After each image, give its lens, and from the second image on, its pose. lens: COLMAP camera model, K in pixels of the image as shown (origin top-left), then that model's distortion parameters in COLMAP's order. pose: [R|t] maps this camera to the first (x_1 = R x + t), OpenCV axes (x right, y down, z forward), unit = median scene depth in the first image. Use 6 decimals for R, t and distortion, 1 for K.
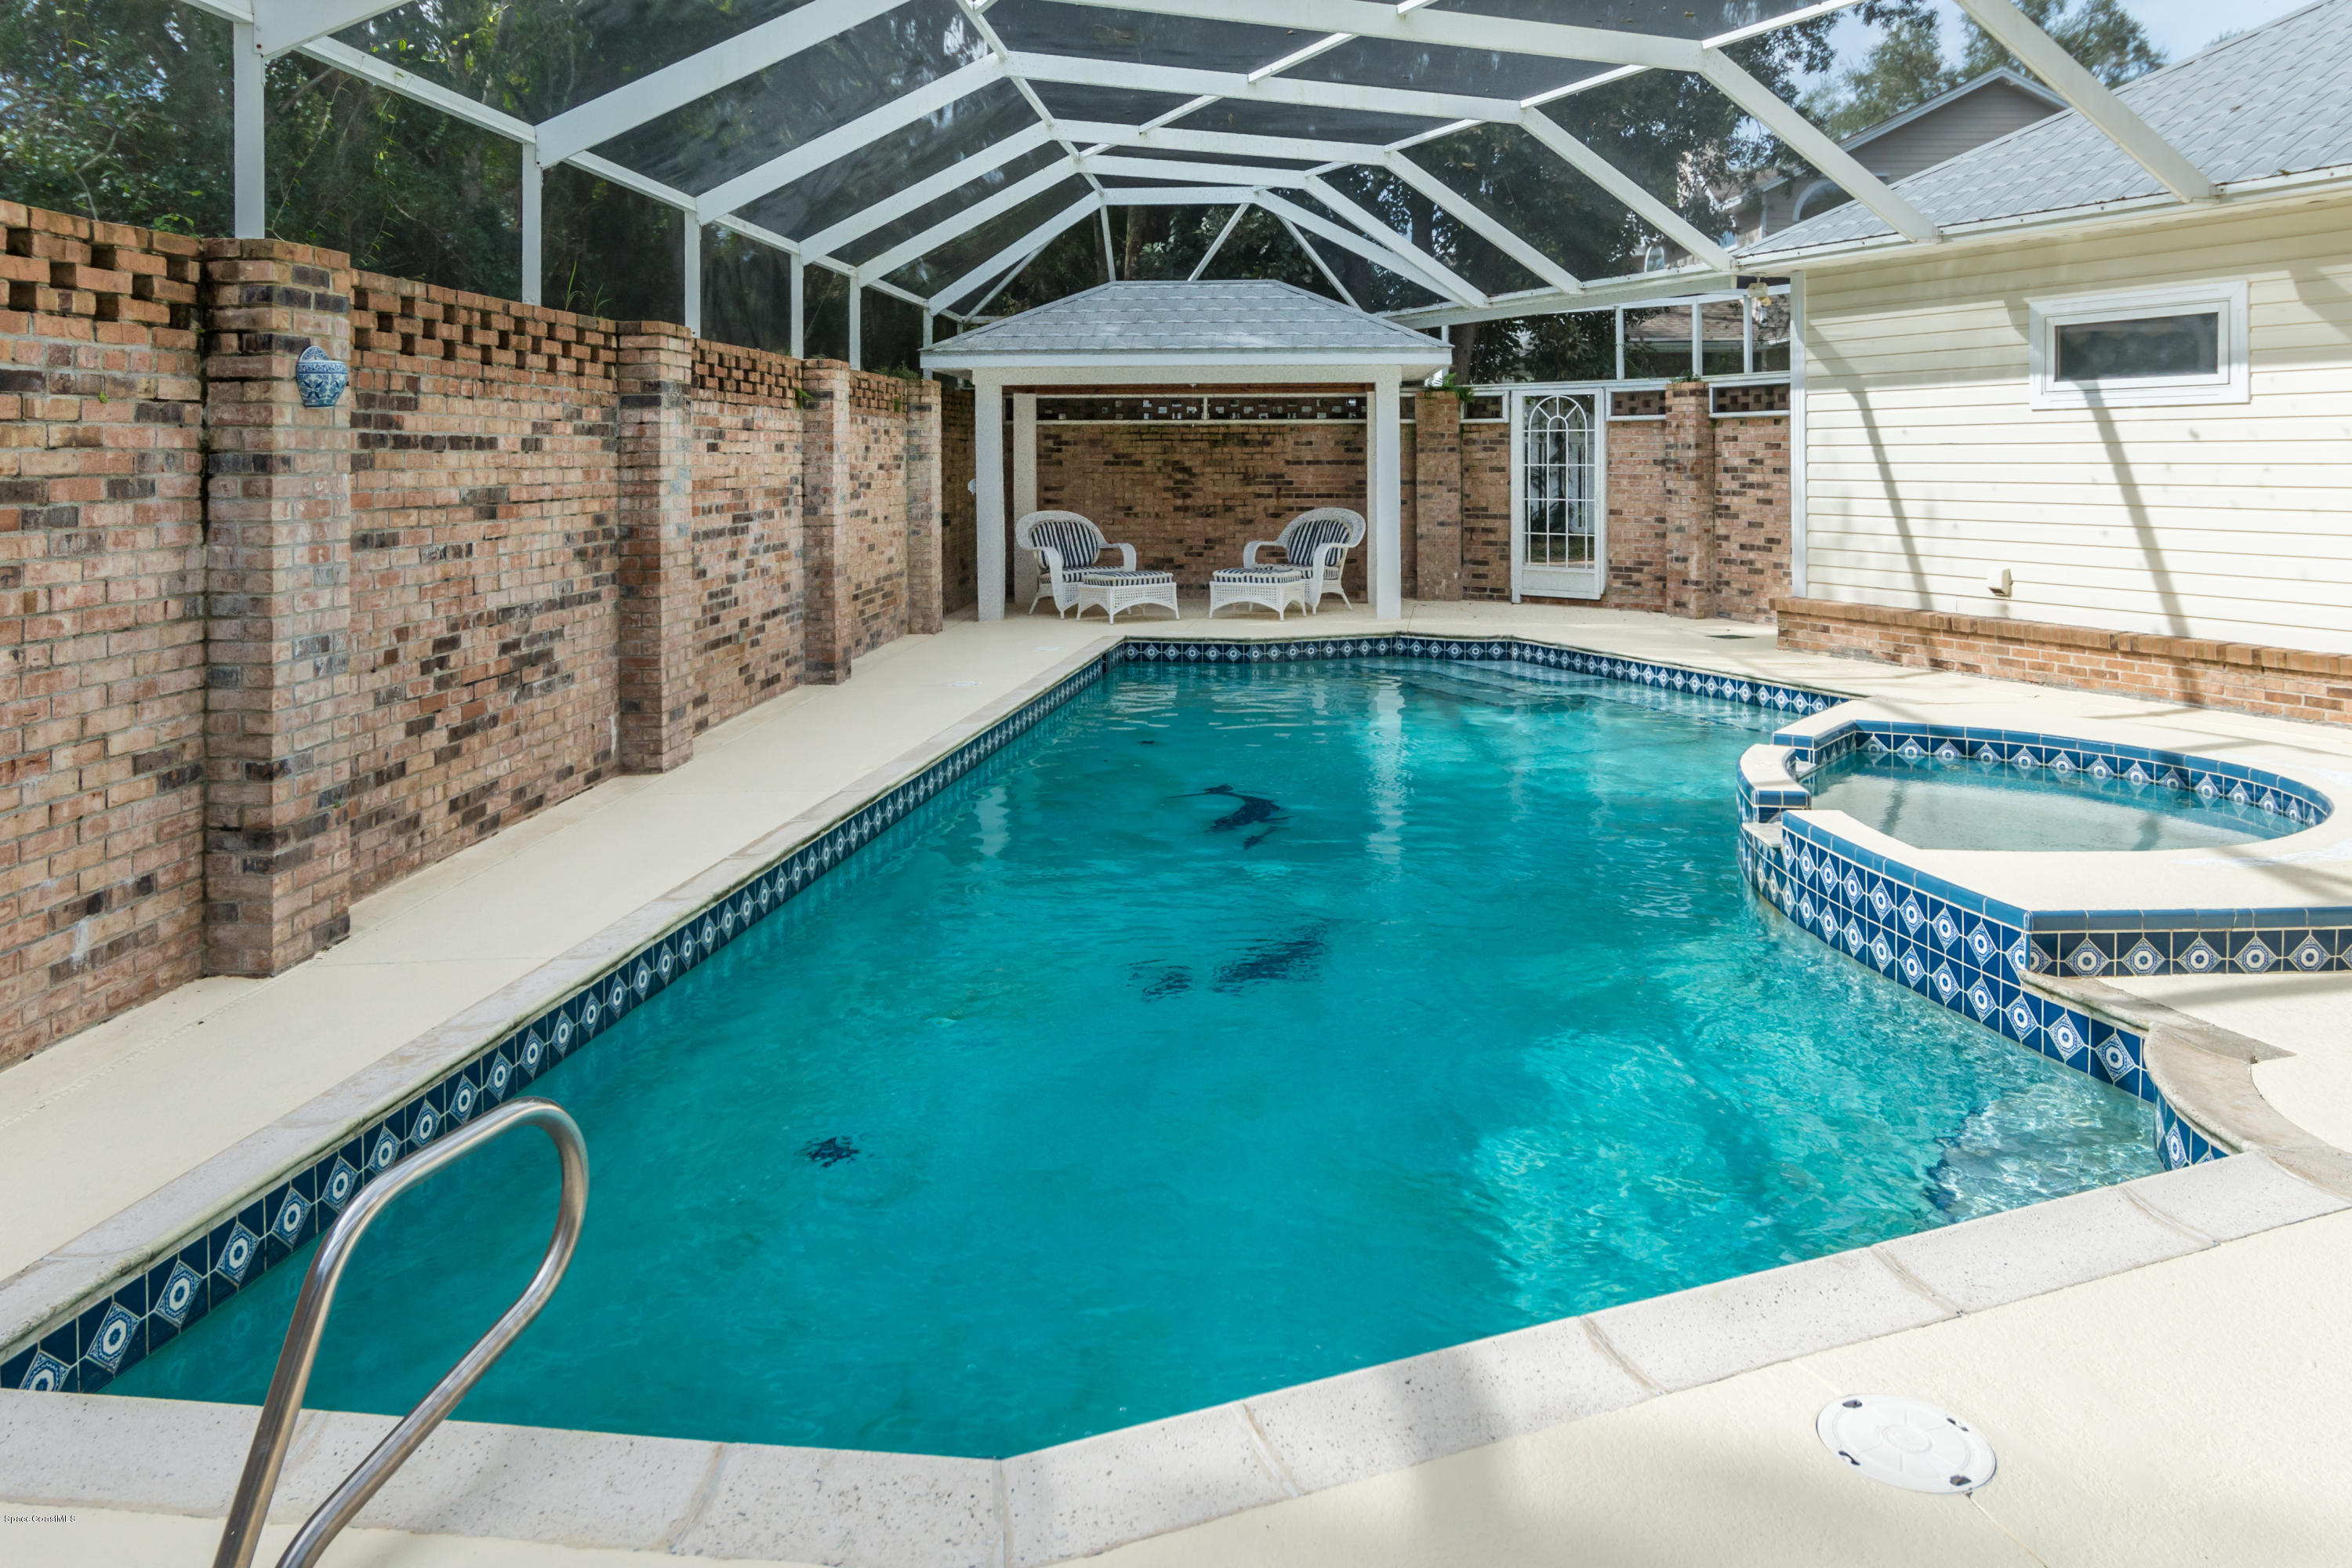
lens RADIAL K [[1655.7, 0, 1176.0], [0, 1655.7, 784.0], [0, 0, 1]] dist [-0.000741, -0.000257]
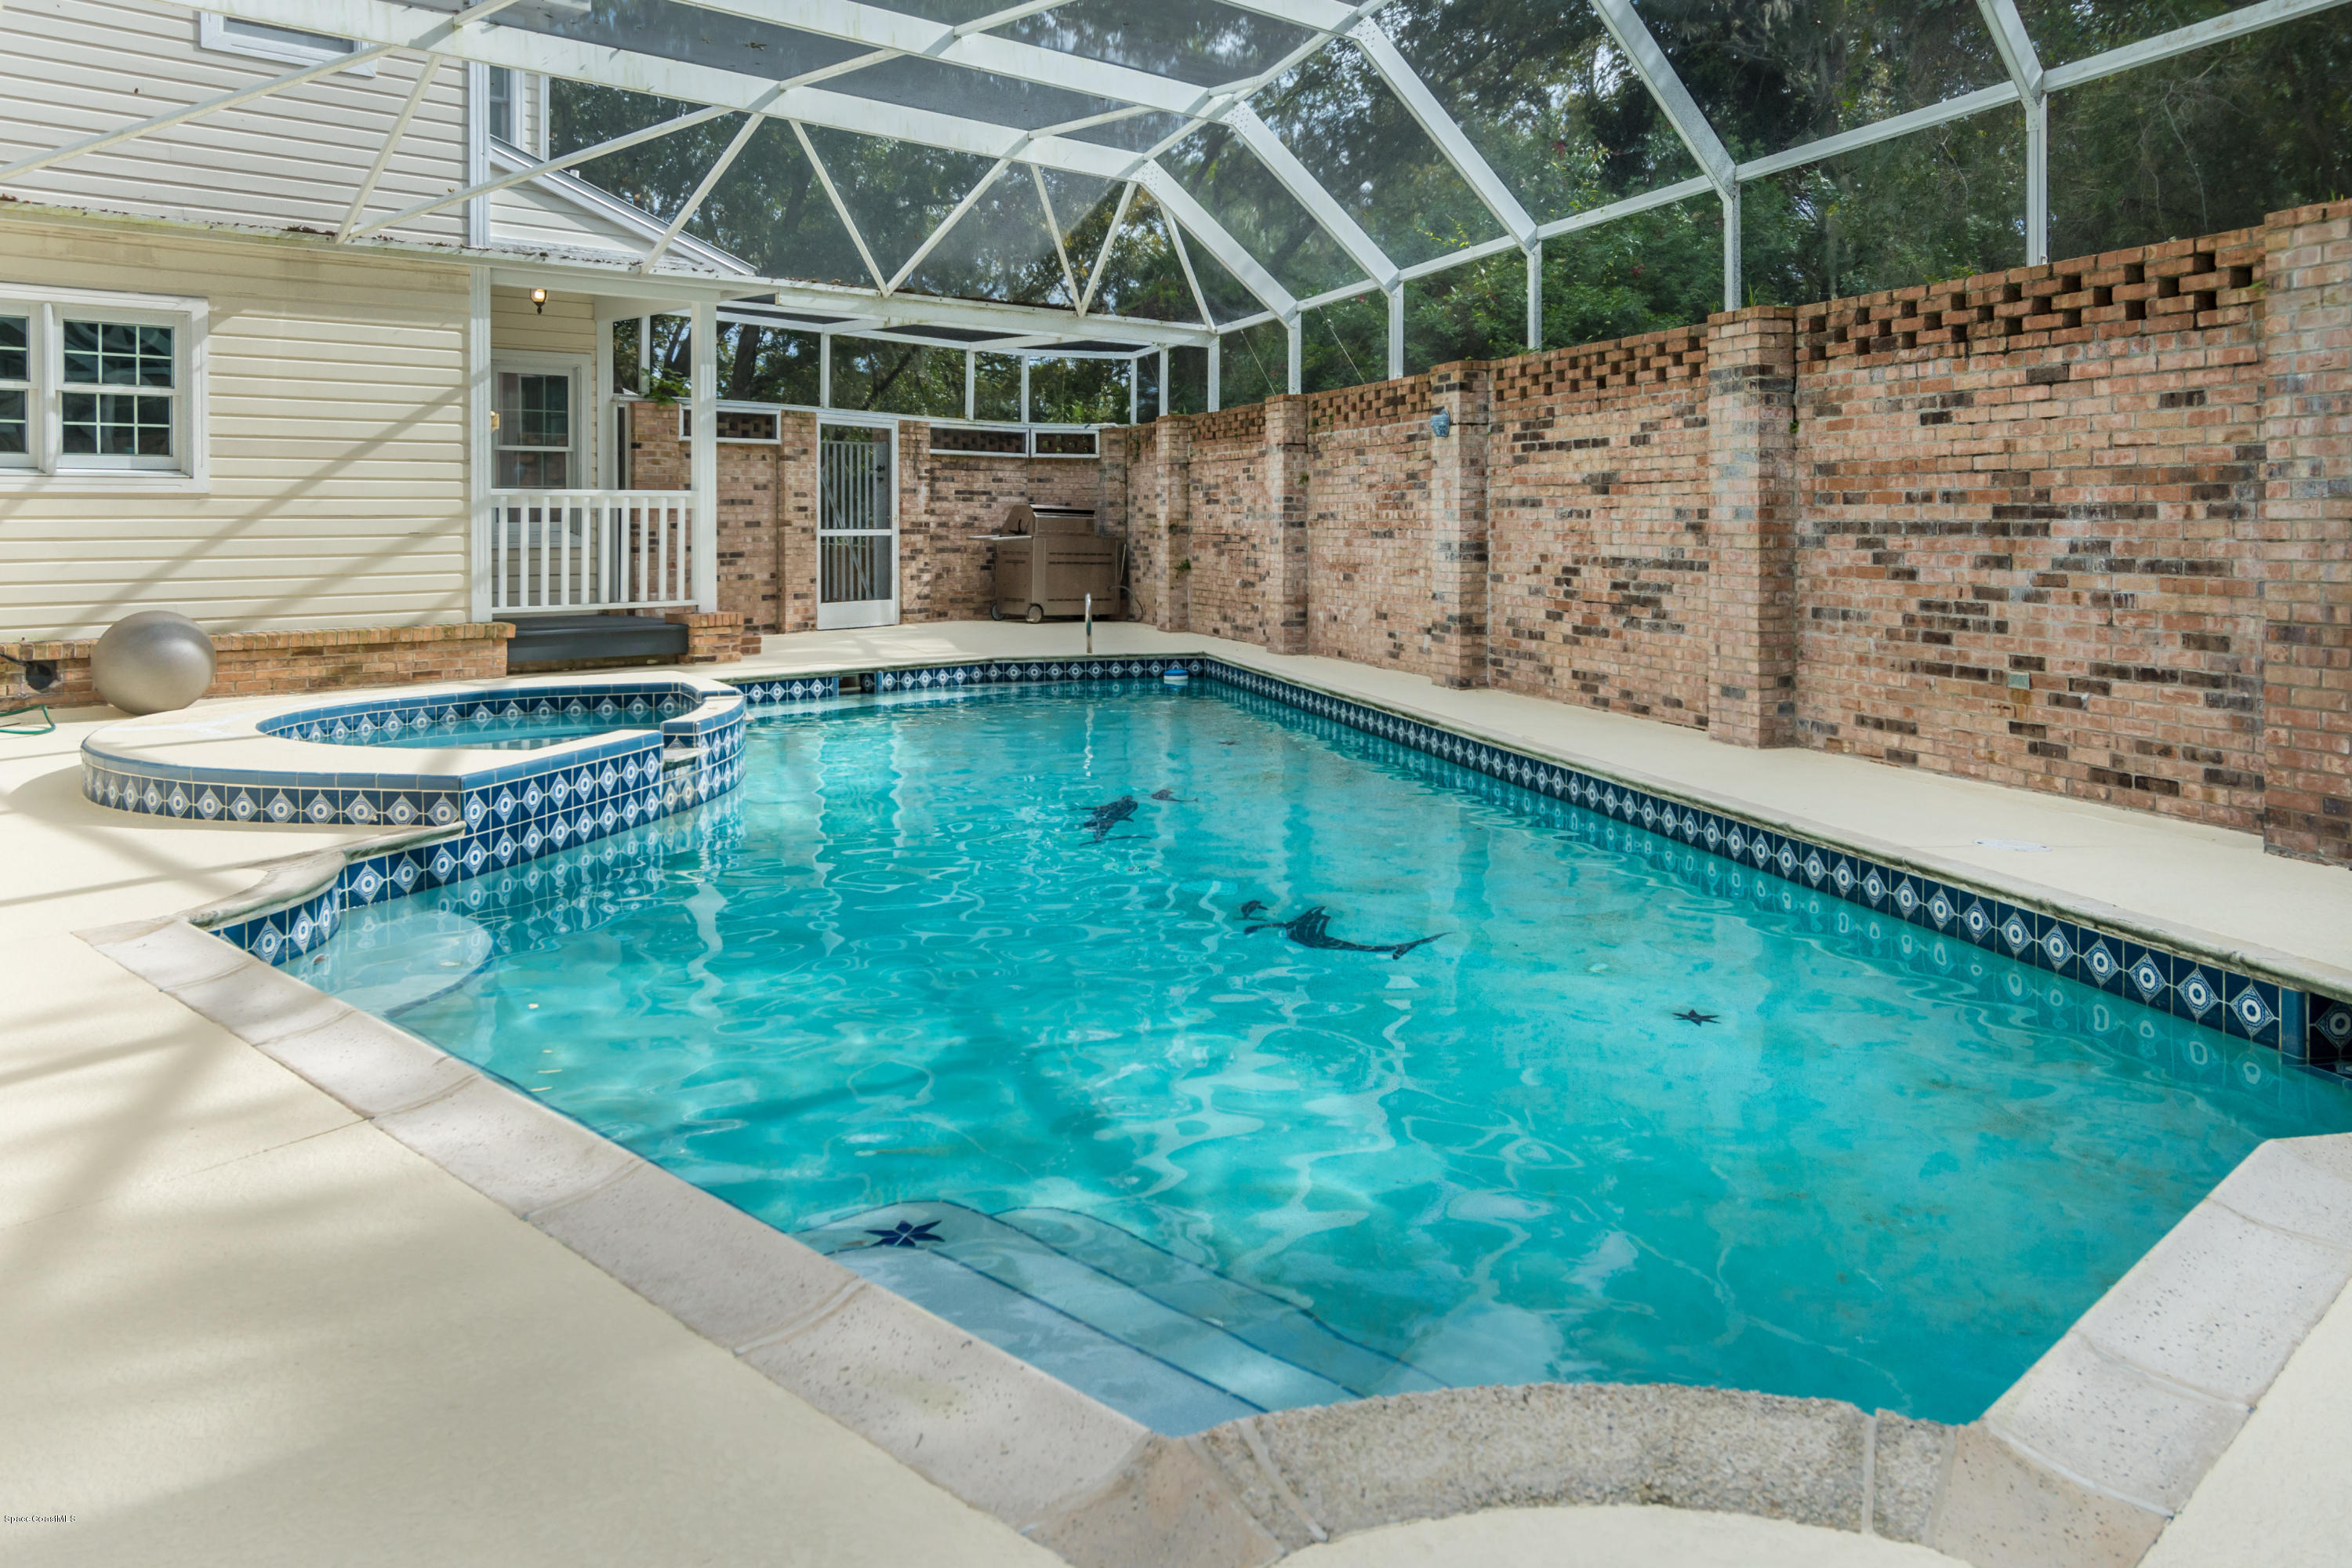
lens RADIAL K [[1708.3, 0, 1176.0], [0, 1708.3, 784.0], [0, 0, 1]] dist [-0.003185, -0.001497]
pose [[-0.927462, 0.084408, -0.364265, 0.497564], [-0.047214, 0.939953, 0.338021, -0.405106], [0.370923, 0.330700, -0.867786, 2.219231]]
